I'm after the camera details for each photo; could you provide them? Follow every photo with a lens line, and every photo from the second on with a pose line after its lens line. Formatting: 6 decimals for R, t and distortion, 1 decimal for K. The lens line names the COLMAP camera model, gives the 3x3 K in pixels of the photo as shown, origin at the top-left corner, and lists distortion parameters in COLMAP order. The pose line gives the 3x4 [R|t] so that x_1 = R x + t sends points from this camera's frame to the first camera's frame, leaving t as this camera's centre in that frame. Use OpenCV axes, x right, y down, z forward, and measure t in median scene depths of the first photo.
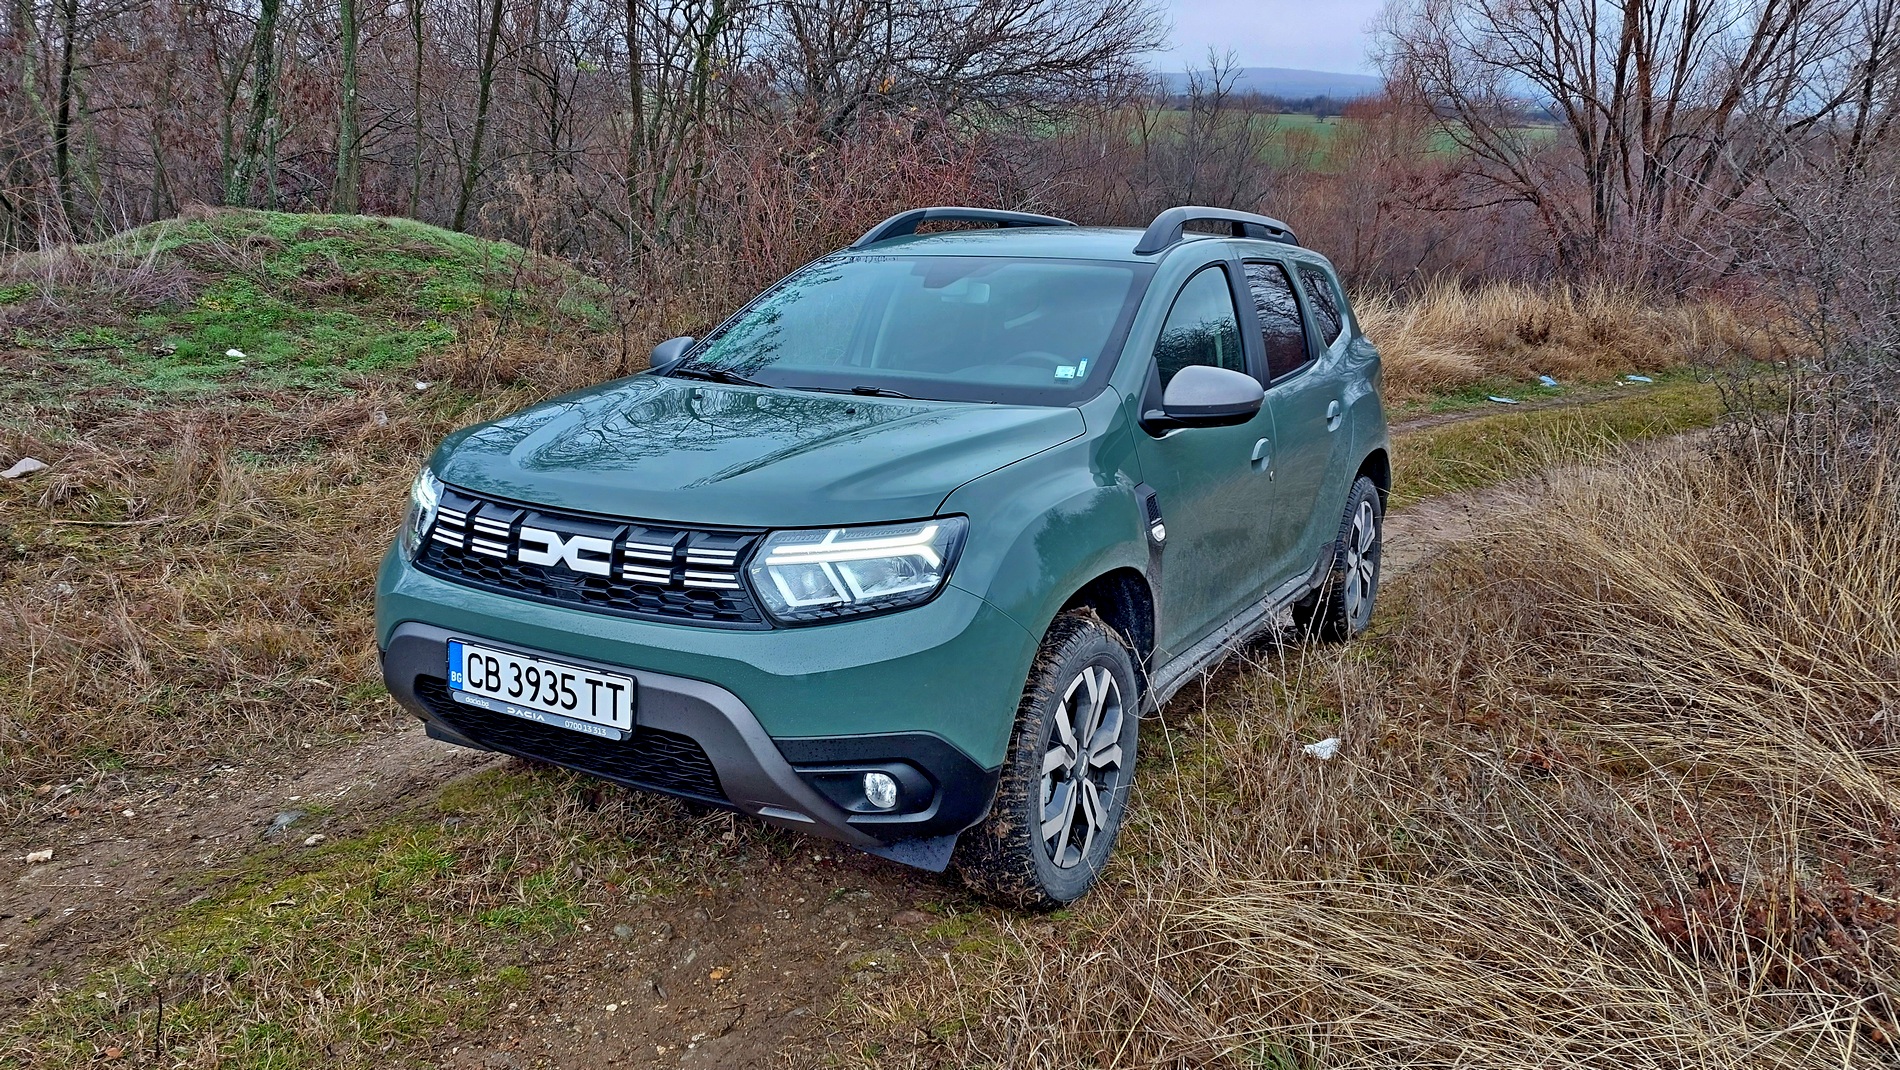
lens RADIAL K [[1376.9, 0, 915.8], [0, 1376.9, 537.9], [0, 0, 1]] dist [0.089115, -0.032908]
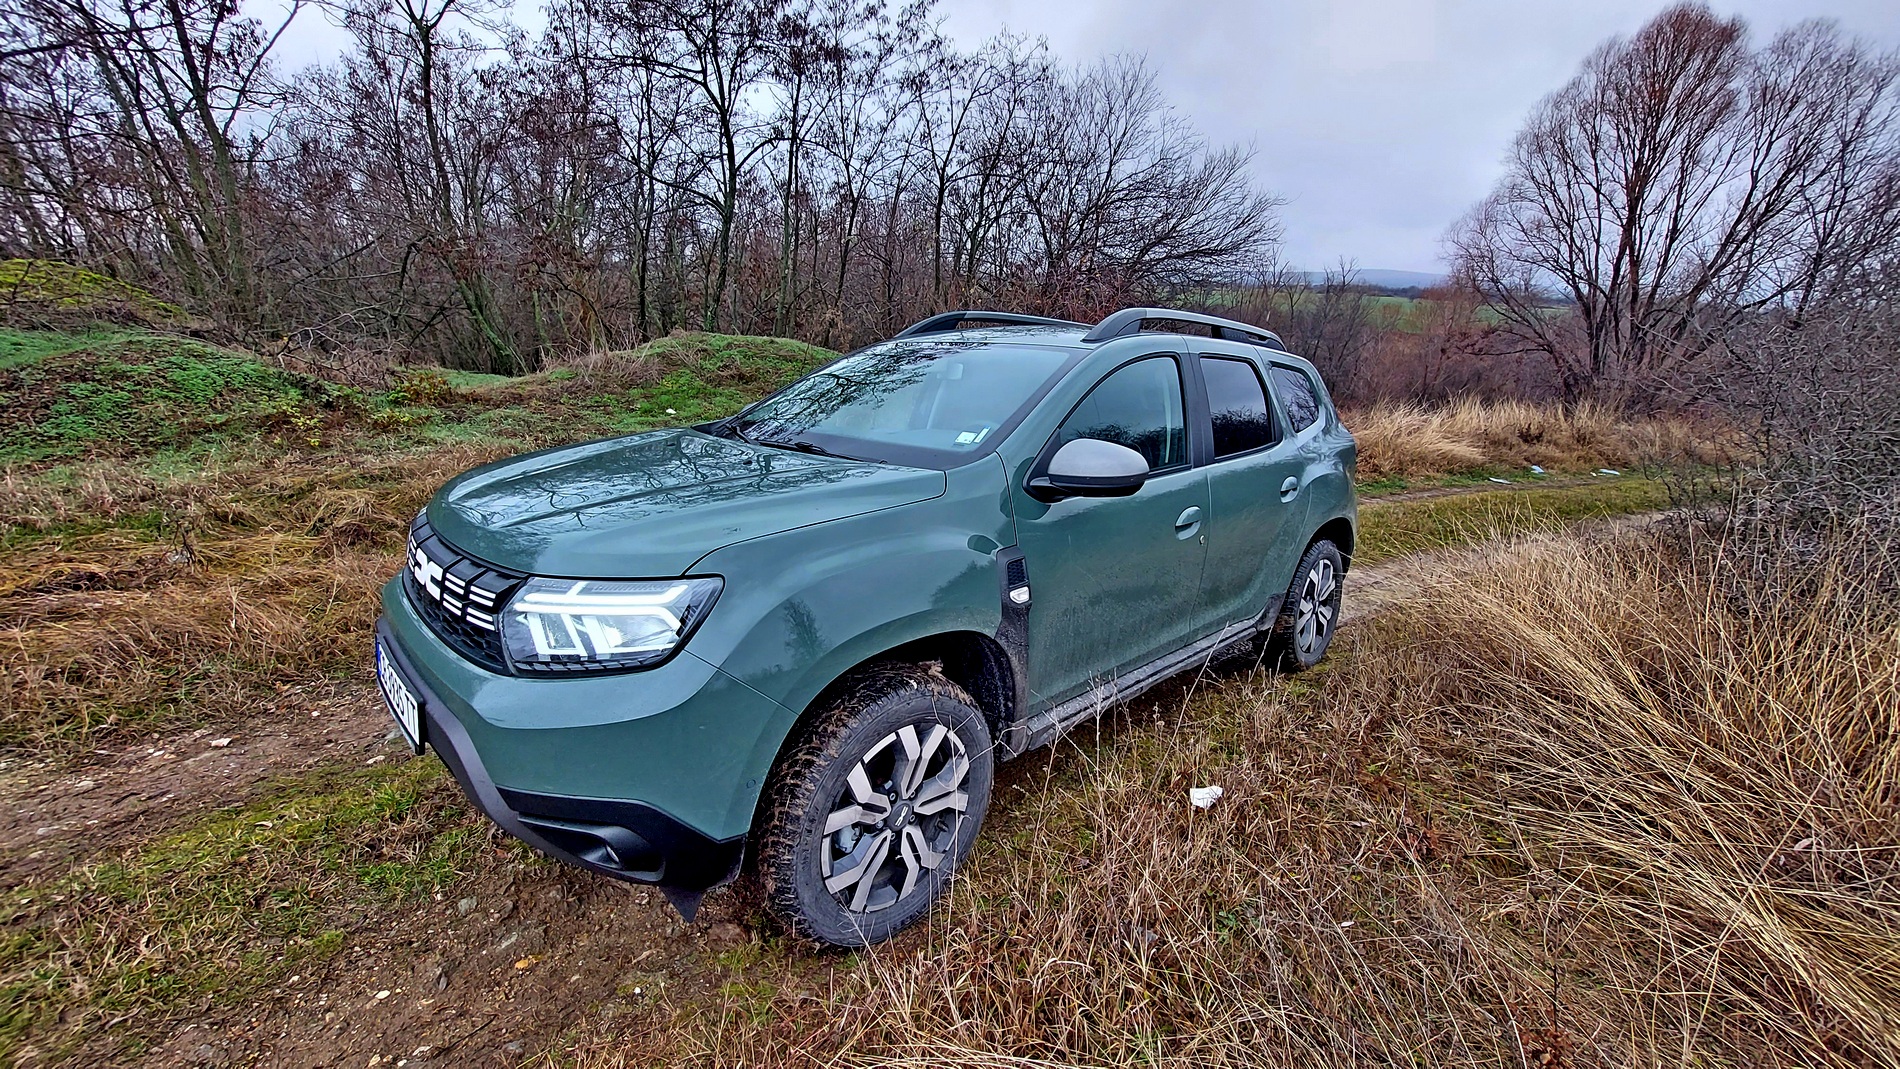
lens RADIAL K [[751.3, 0, 960.4], [0, 751.3, 529.5], [0, 0, 1]] dist [-0.008282, 0.001153]
pose [[0.966680, 0.077478, -0.243982, 0.287566], [-0.076690, 0.996974, 0.012739, -0.061259], [0.244230, 0.006396, 0.969696, 0.465442]]
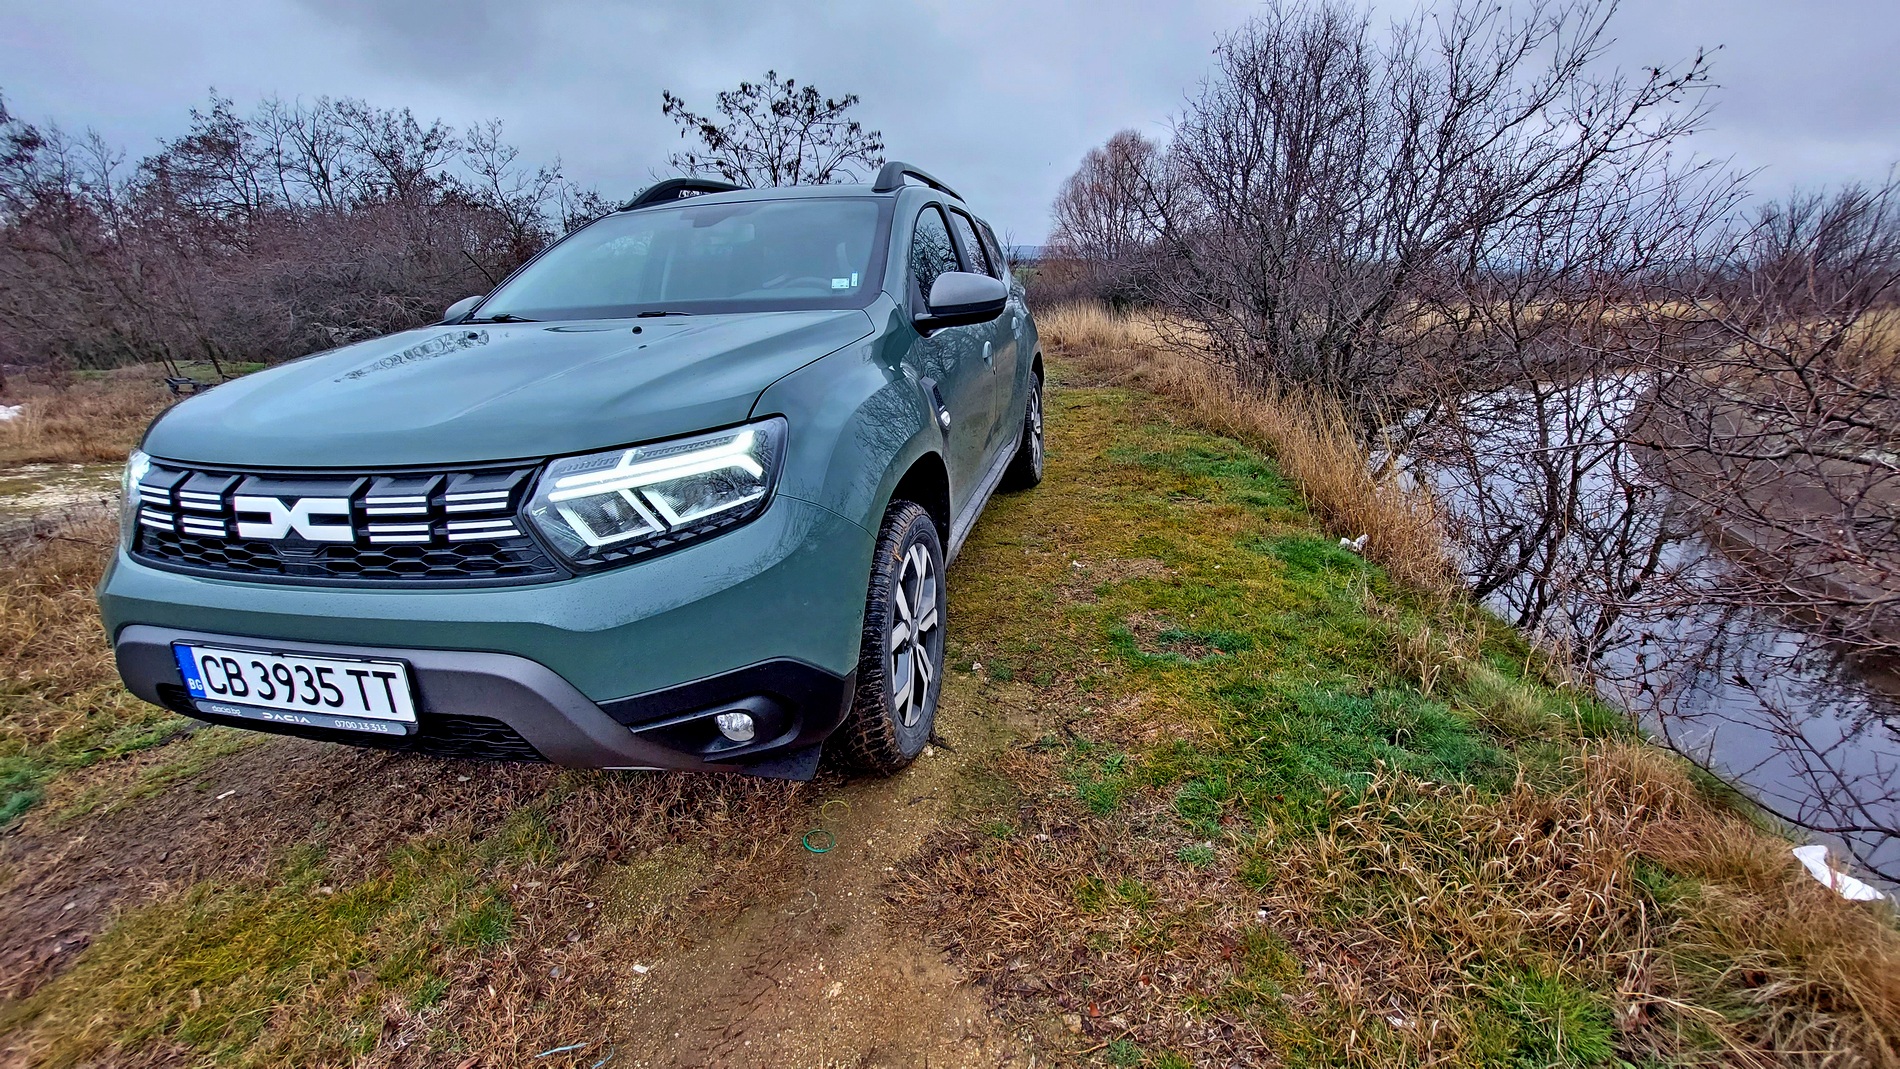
lens RADIAL K [[751.3, 0, 938.1], [0, 751.3, 540.0], [0, 0, 1]] dist [-0.008282, 0.001153]
pose [[0.952424, -0.159033, 0.259993, -0.006590], [0.124610, 0.981700, 0.144006, 0.005337], [-0.278137, -0.104757, 0.954812, 0.430555]]
